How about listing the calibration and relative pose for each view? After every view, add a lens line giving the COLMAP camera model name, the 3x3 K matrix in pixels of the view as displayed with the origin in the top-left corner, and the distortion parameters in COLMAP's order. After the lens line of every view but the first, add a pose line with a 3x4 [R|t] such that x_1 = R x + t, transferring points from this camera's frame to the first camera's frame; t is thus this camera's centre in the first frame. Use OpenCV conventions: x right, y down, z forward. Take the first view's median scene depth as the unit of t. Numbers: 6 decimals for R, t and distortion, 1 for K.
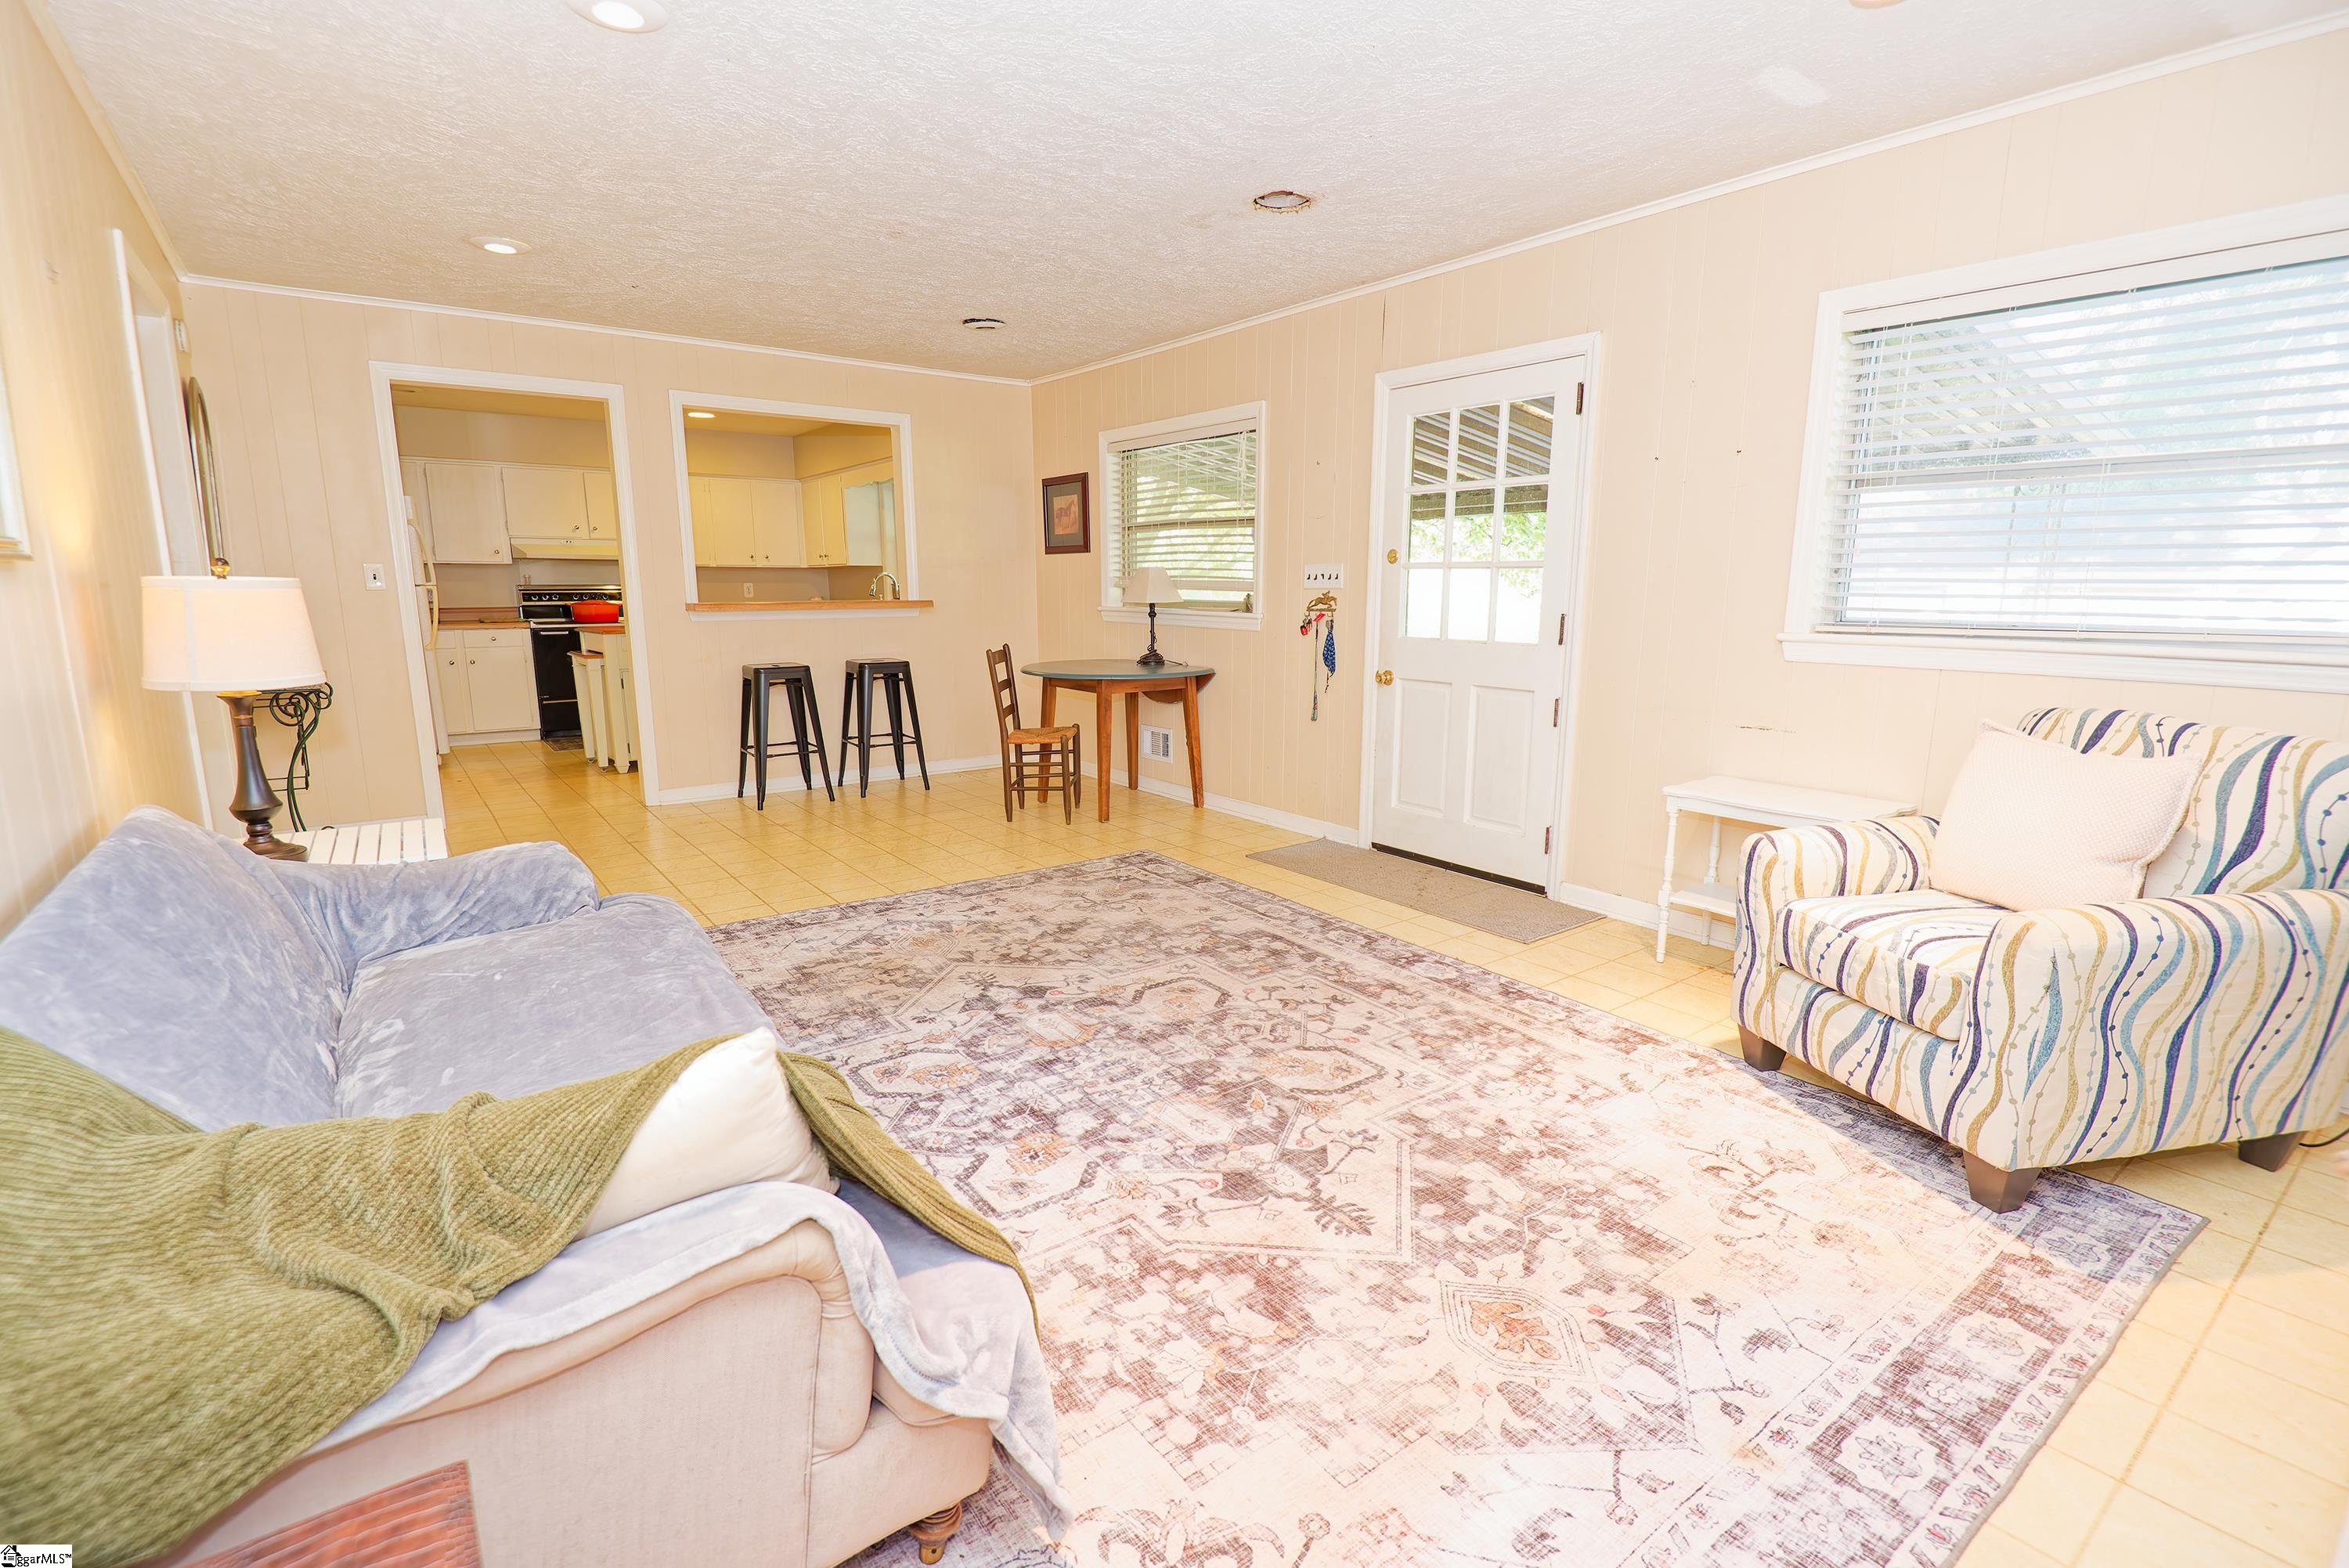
lens RADIAL K [[1076.4, 0, 1174.3], [0, 1076.4, 782.5], [0, 0, 1]] dist [-0.001119, -0.004436]
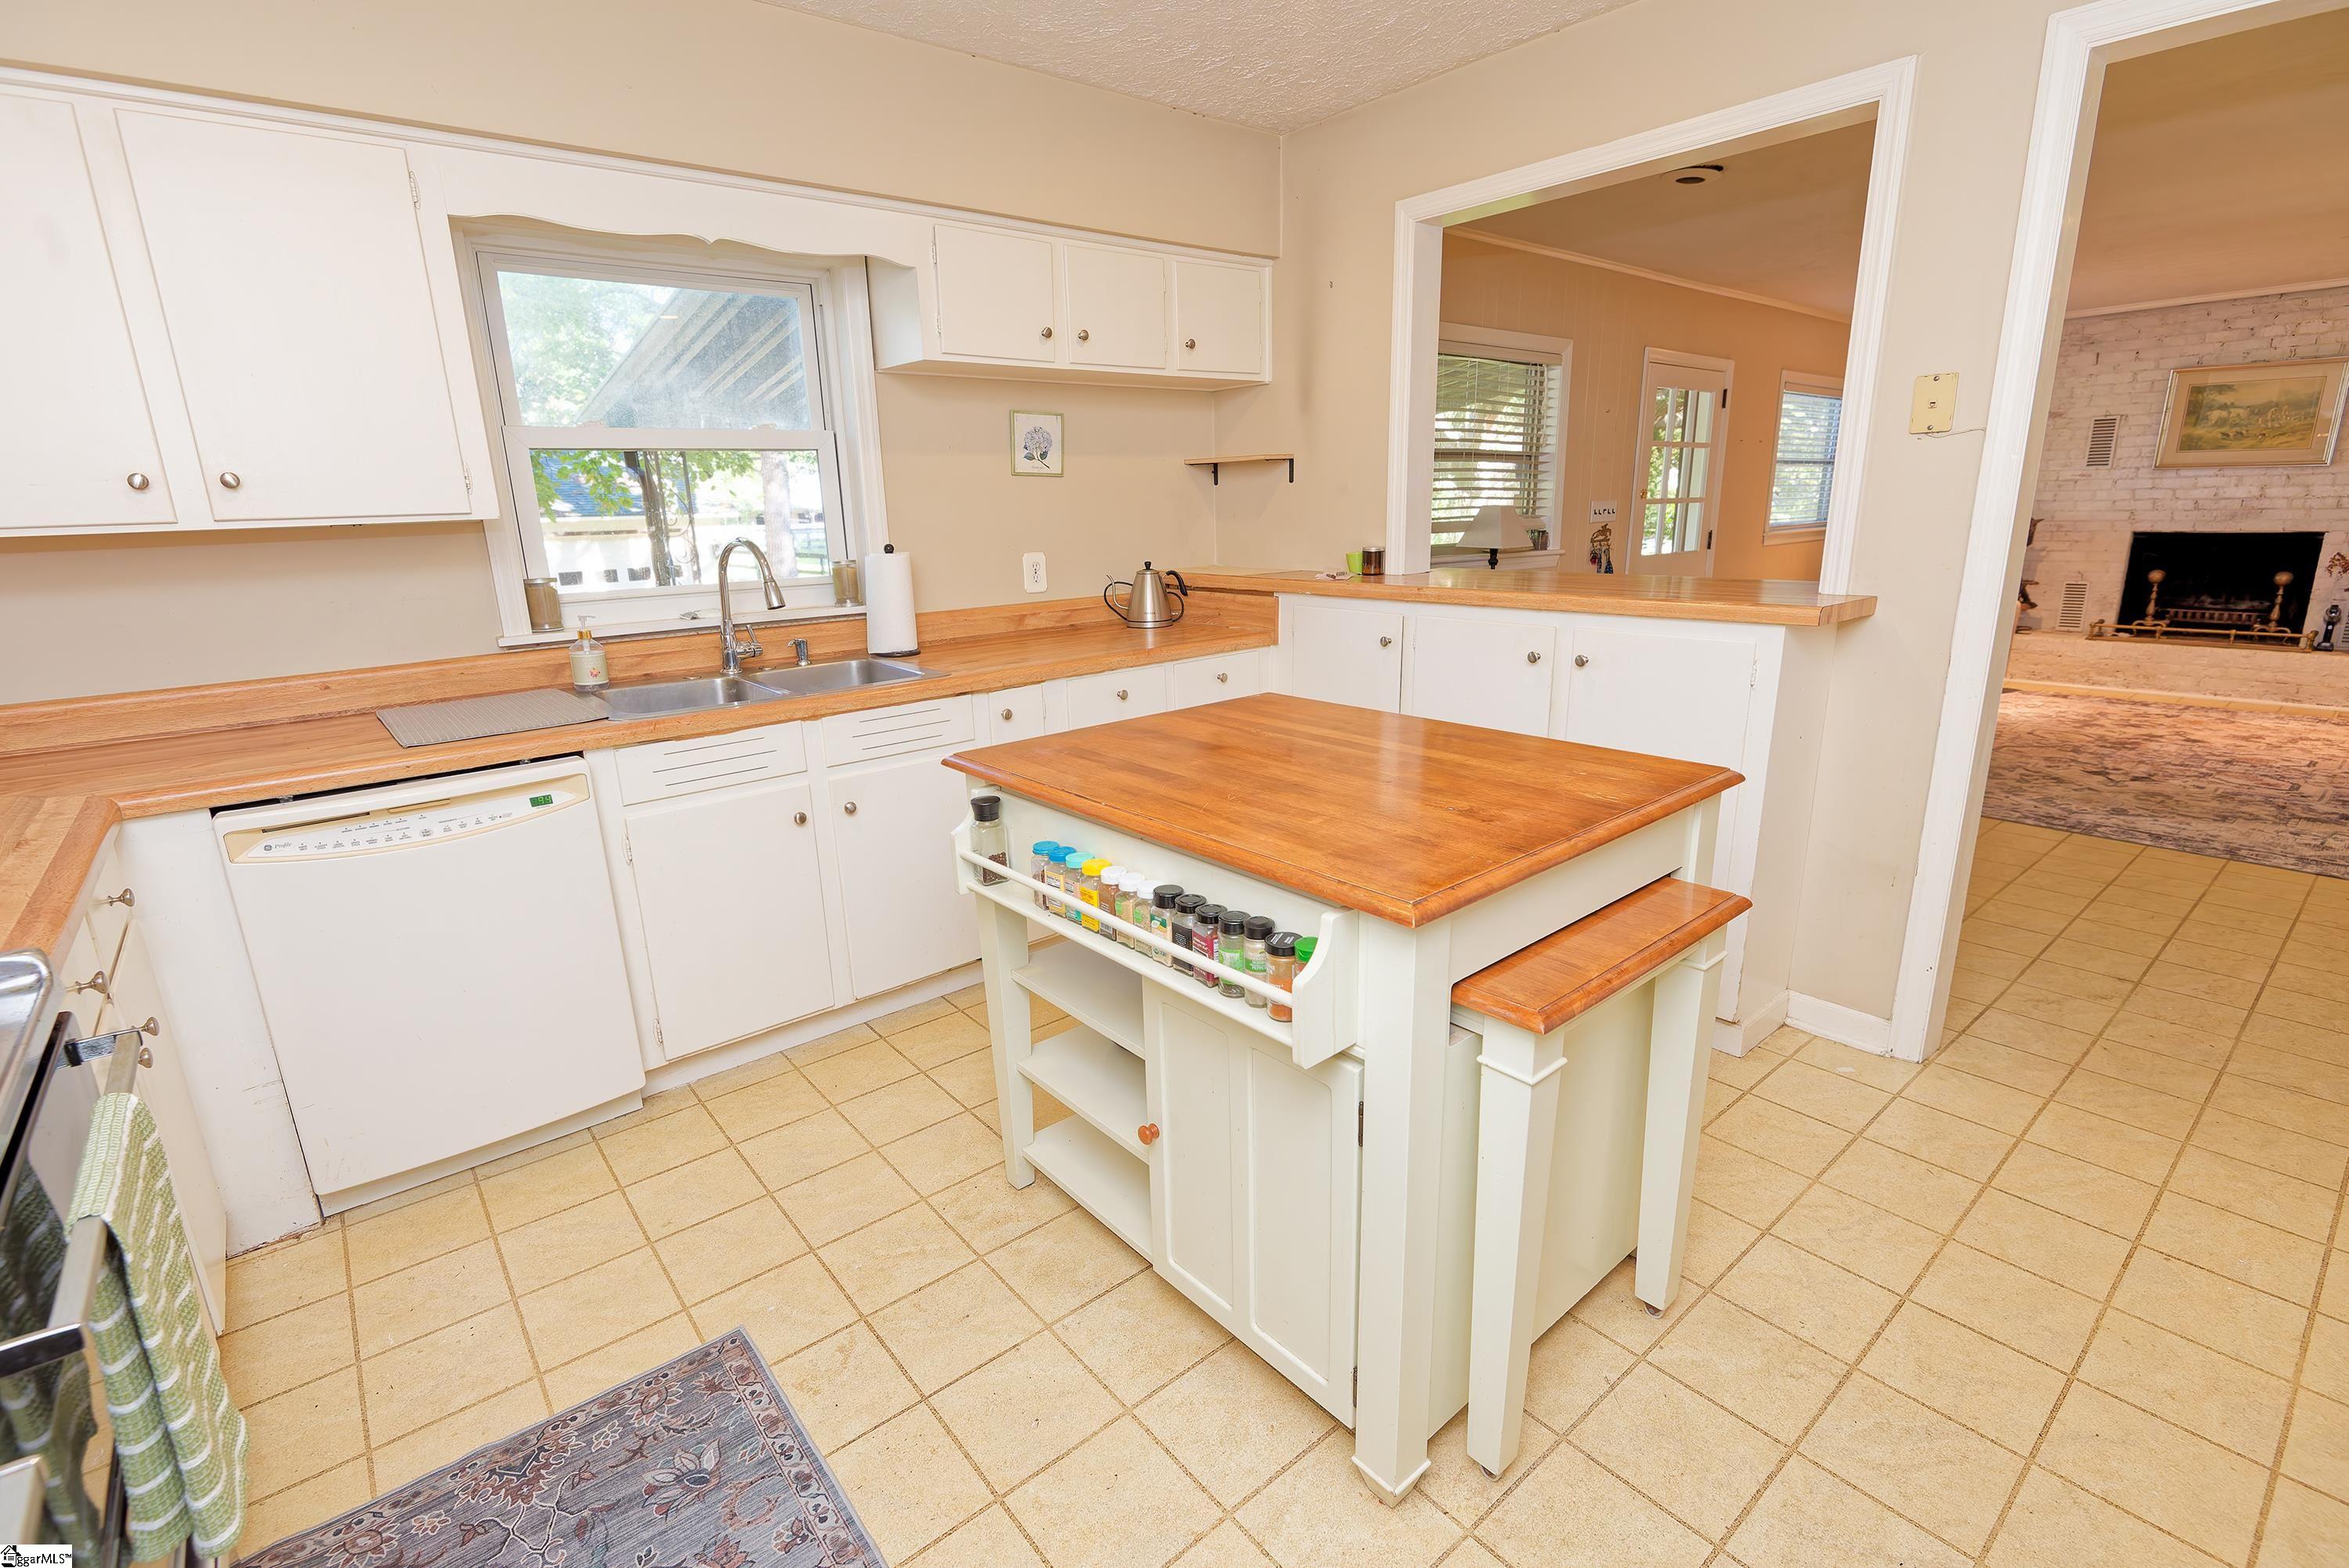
lens RADIAL K [[1076.4, 0, 1160.2], [0, 1076.4, 786.5], [0, 0, 1]] dist [-0.001119, -0.004436]
pose [[-0.041720, -0.257660, 0.965335, -1.416131], [0.208016, 0.942764, 0.260625, -0.428142], [-0.977235, 0.211679, 0.014265, 2.065709]]
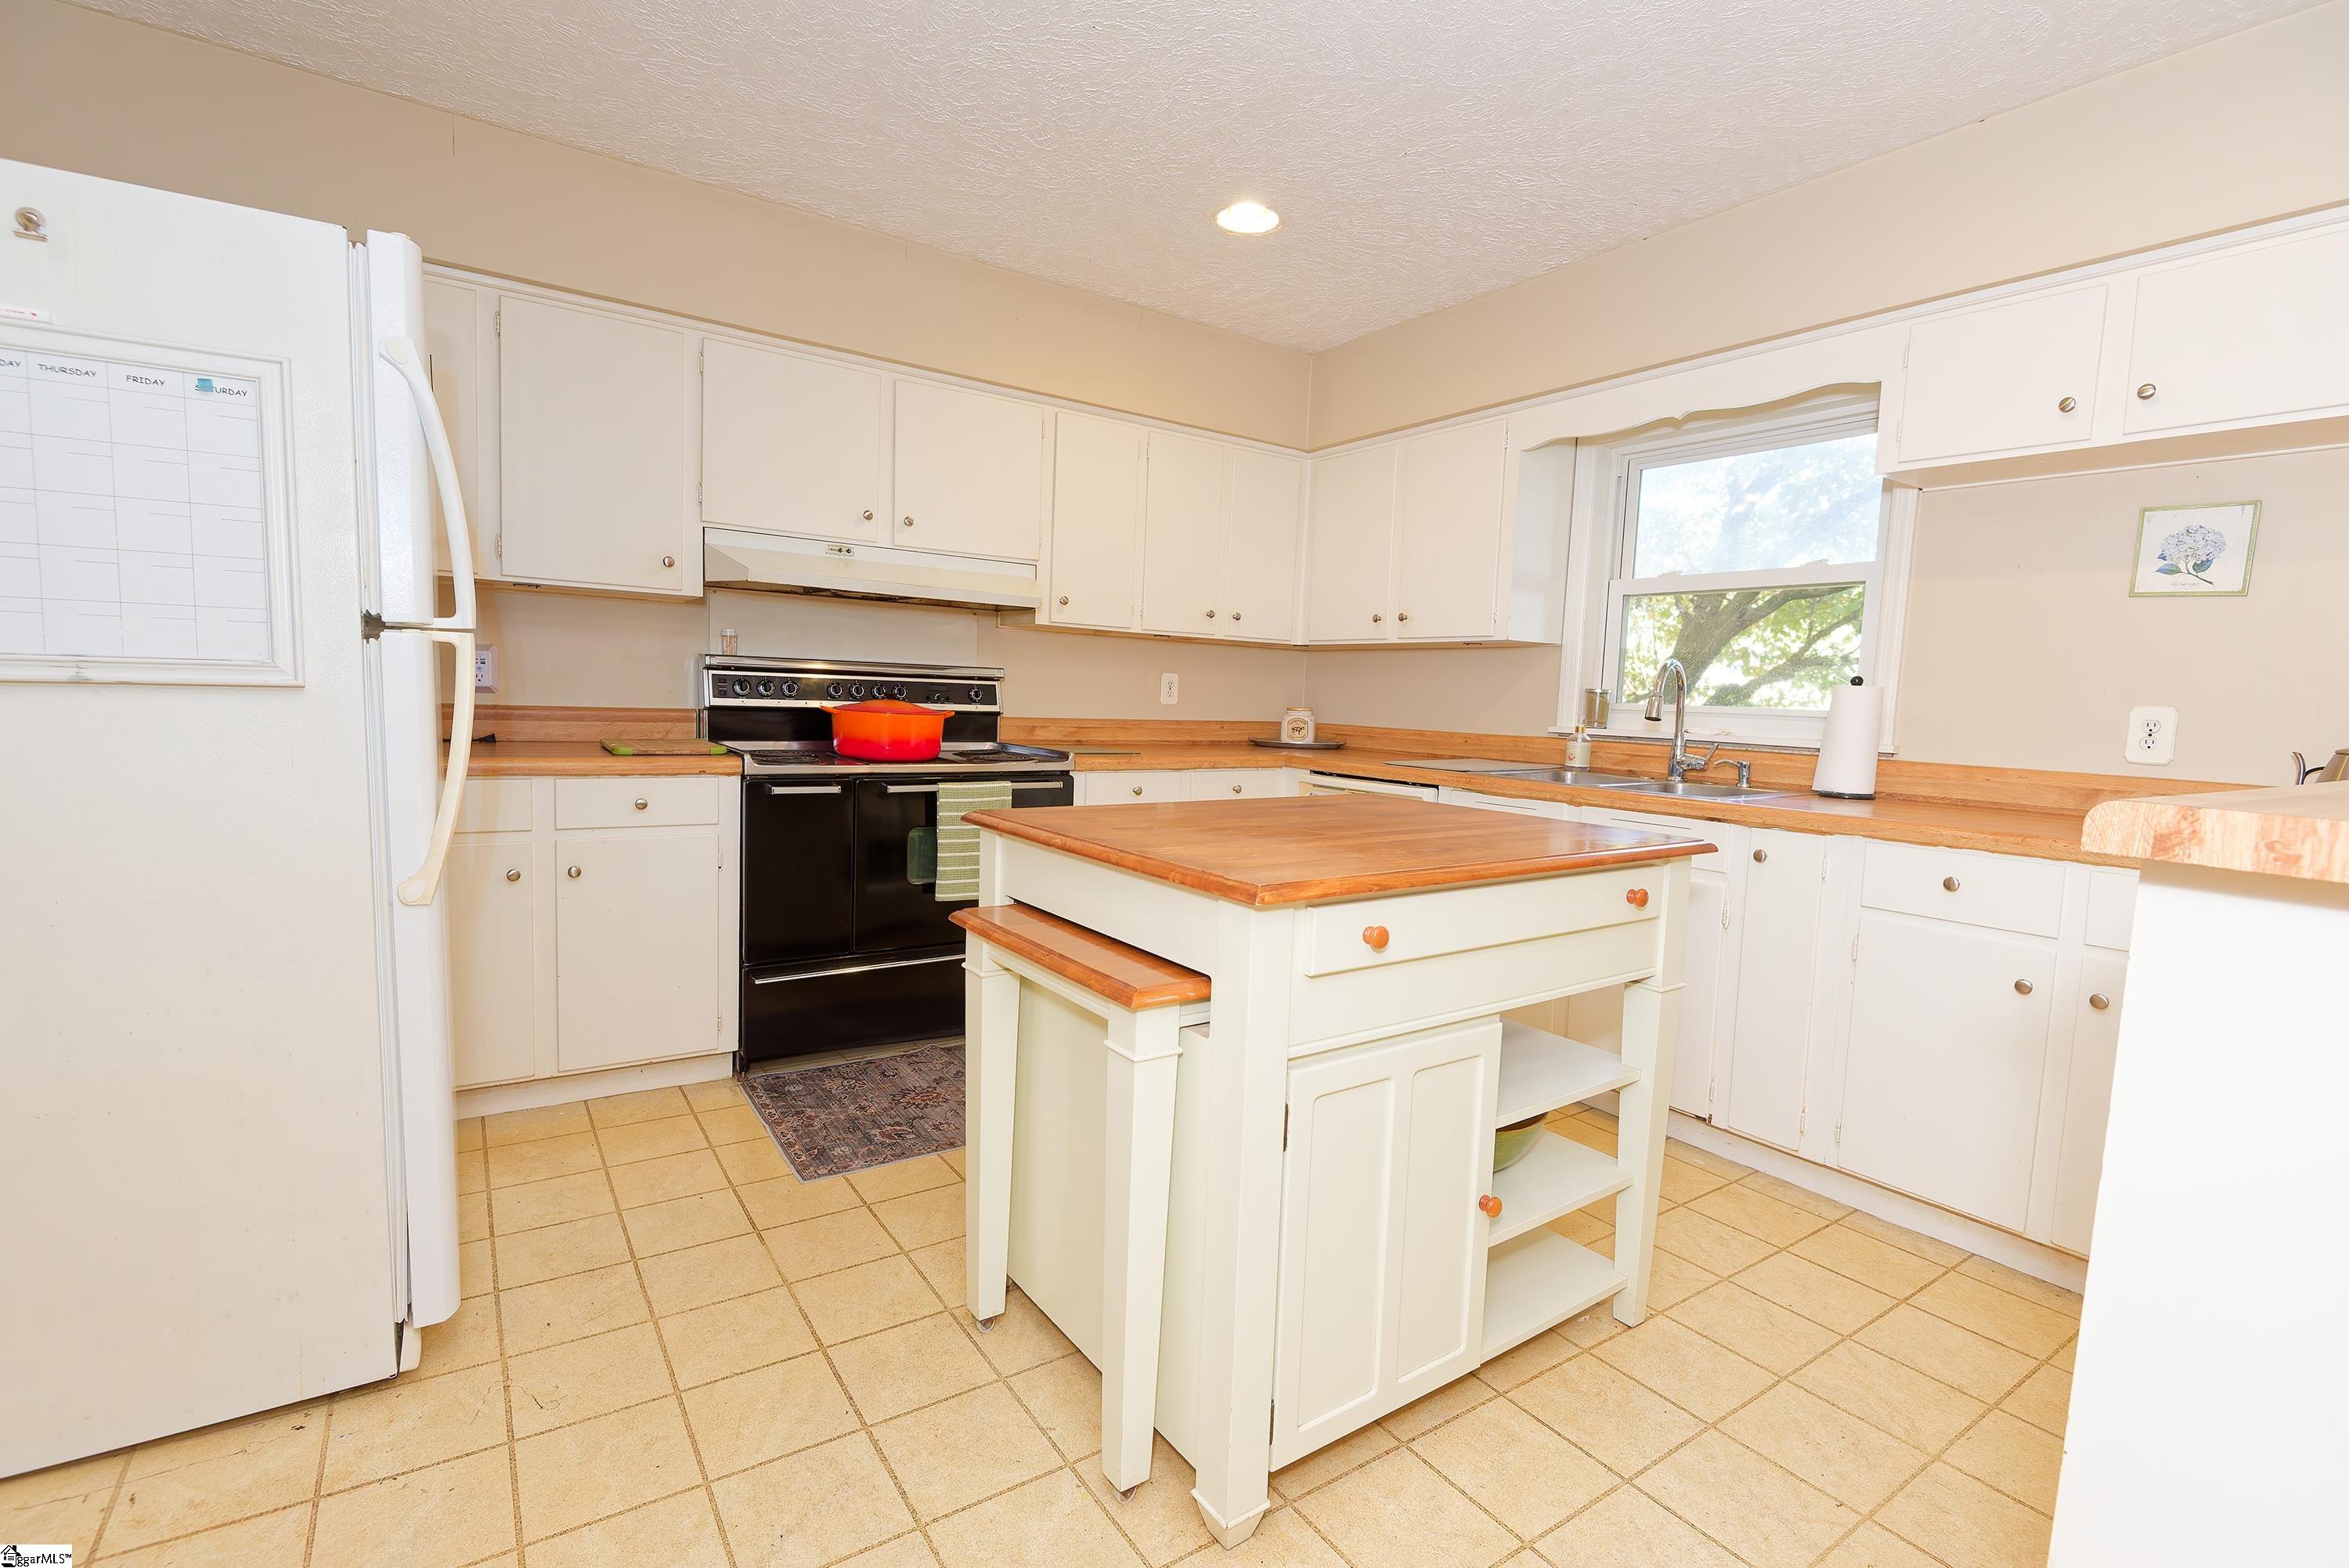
lens RADIAL K [[1076.4, 0, 1178.1], [0, 1076.4, 782.0], [0, 0, 1]] dist [-0.001119, -0.004436]
pose [[0.998000, 0.040612, -0.048440, -0.945682], [-0.045252, 0.994069, -0.098888, -0.243367], [0.044136, 0.100882, 0.993919, 1.414704]]
